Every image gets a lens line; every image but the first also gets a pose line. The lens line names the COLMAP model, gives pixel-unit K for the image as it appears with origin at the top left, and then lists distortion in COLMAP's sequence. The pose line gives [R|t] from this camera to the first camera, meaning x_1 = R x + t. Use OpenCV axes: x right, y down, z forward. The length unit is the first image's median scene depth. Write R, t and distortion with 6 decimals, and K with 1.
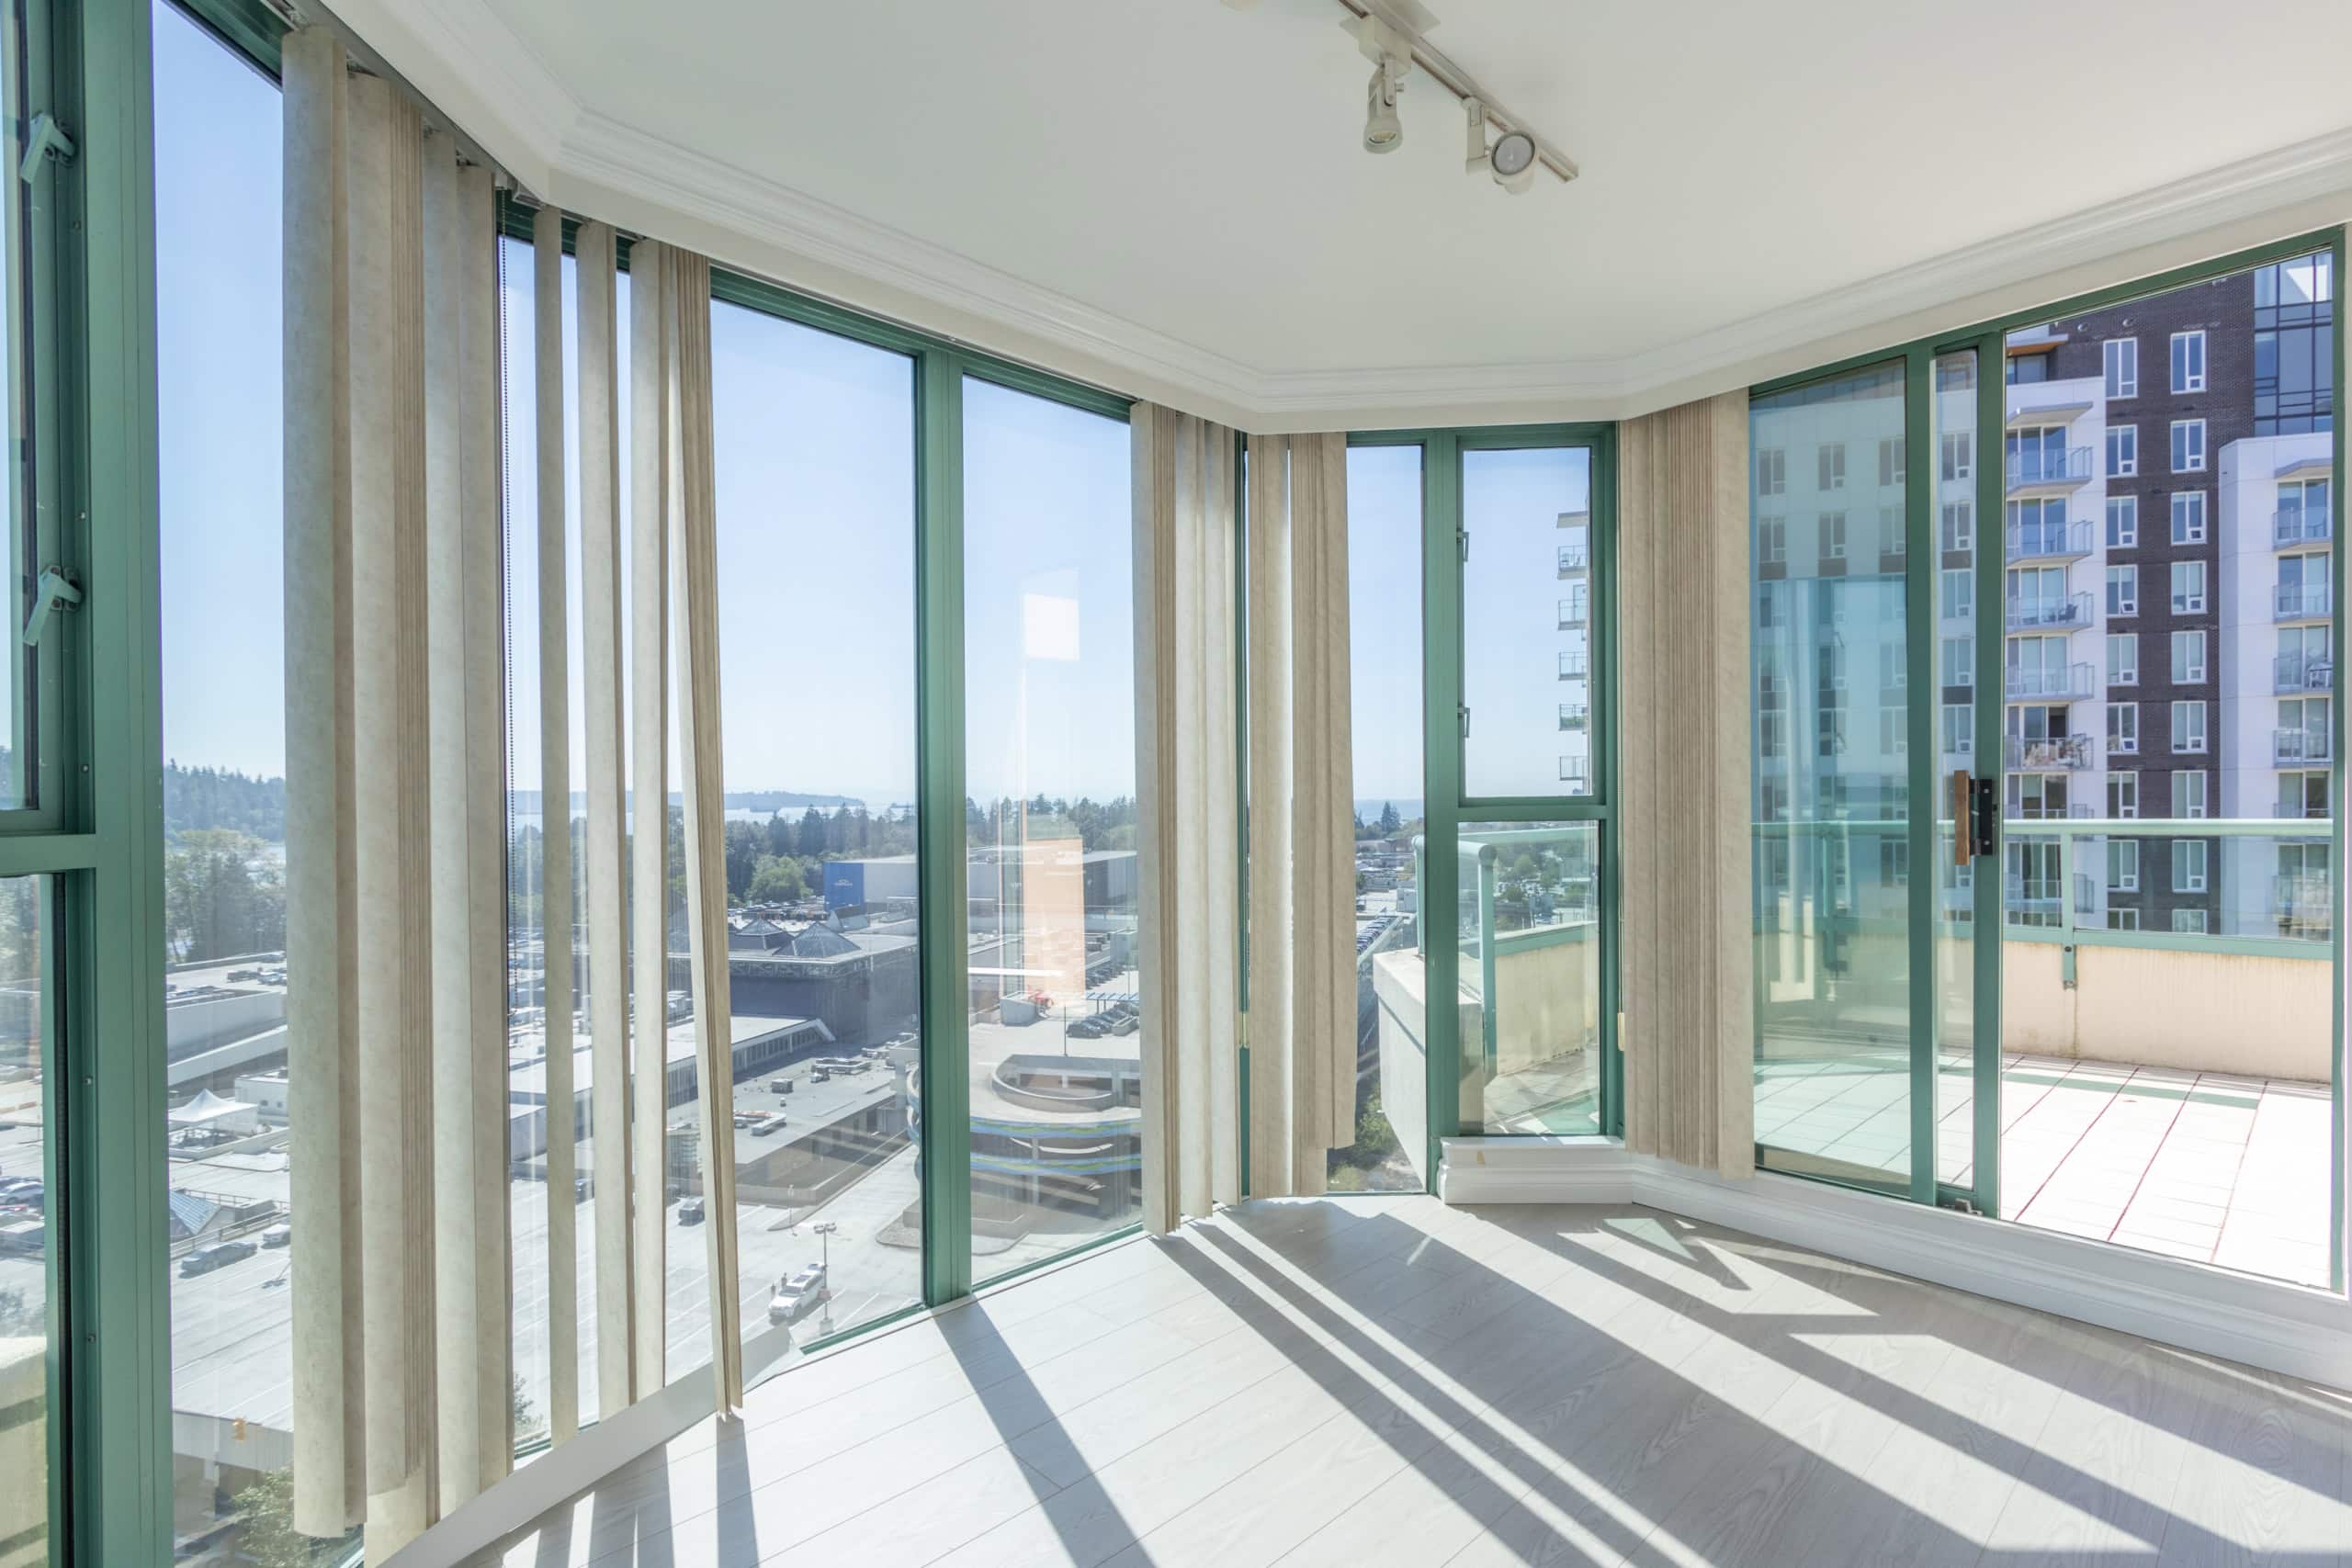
lens RADIAL K [[1099.7, 0, 1192.5], [0, 1099.7, 800.0], [0, 0, 1]] dist [0.003204, 0.001216]
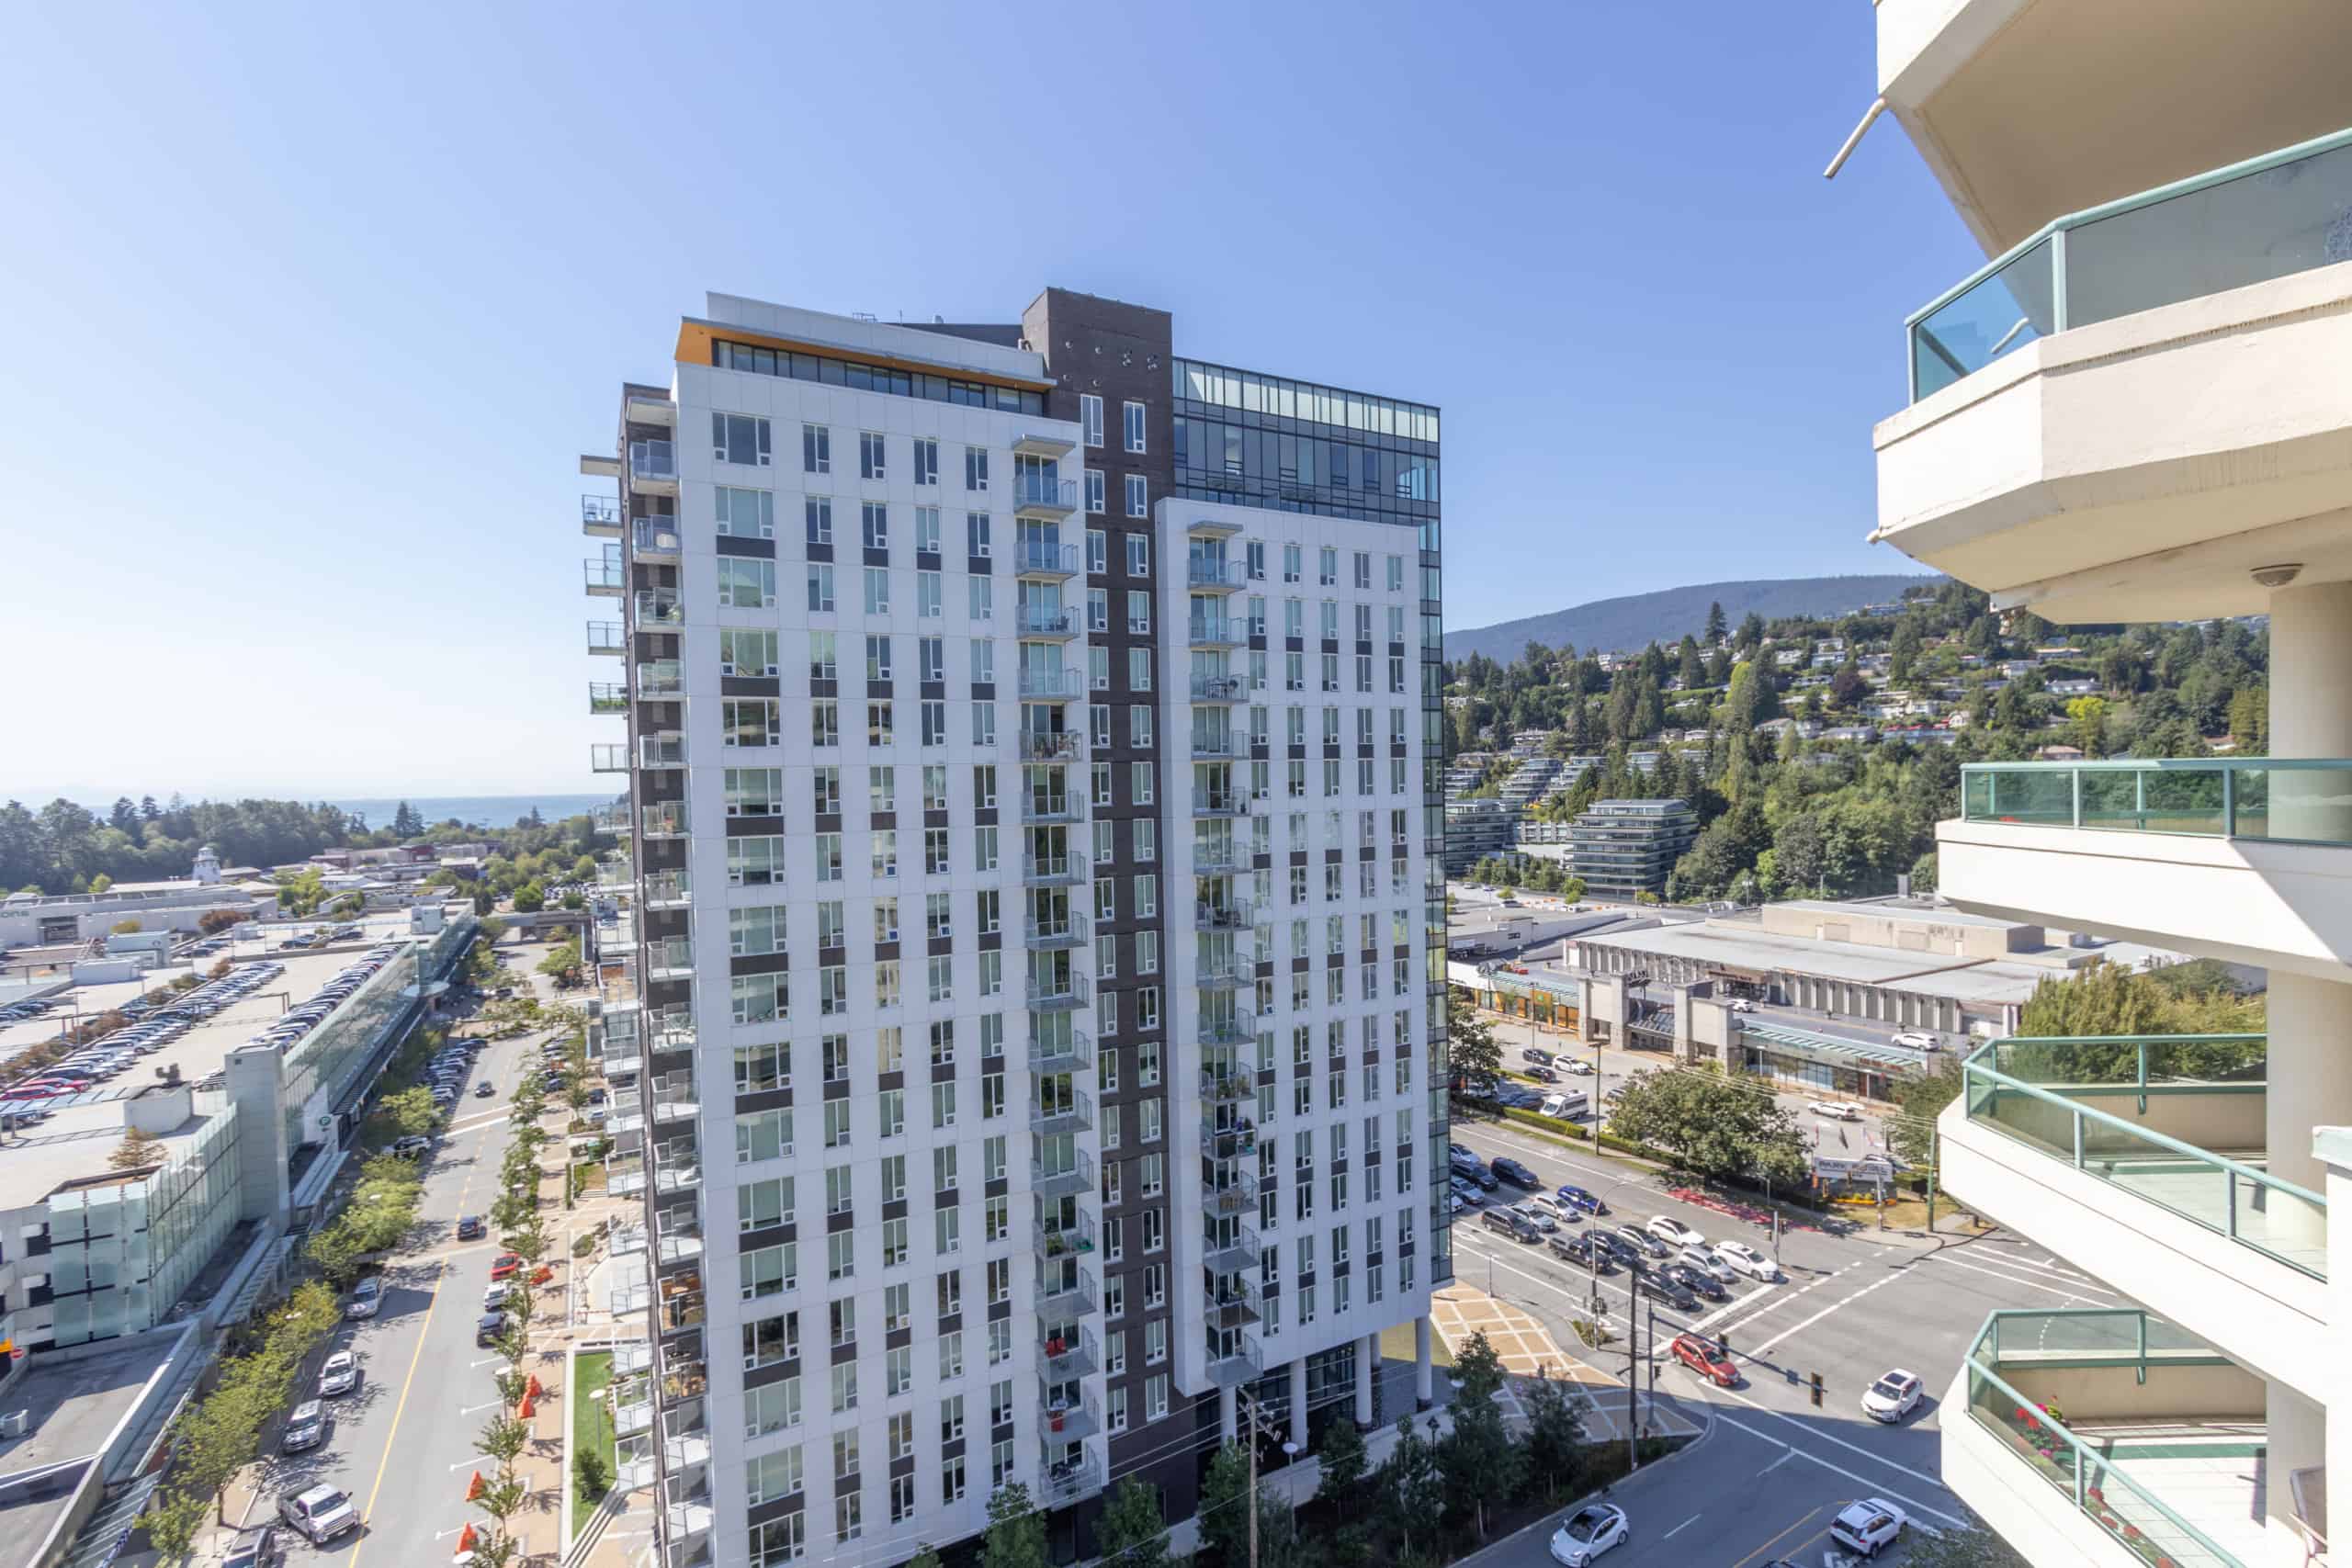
lens RADIAL K [[1080.8, 0, 1199.8], [0, 1080.8, 794.6], [0, 0, 1]] dist [0.003843, -0.000817]
pose [[0.702812, -0.019419, 0.711111, 0.091730], [0.017756, 0.999795, 0.009754, -0.000678], [-0.711154, 0.005771, 0.703012, 0.108560]]
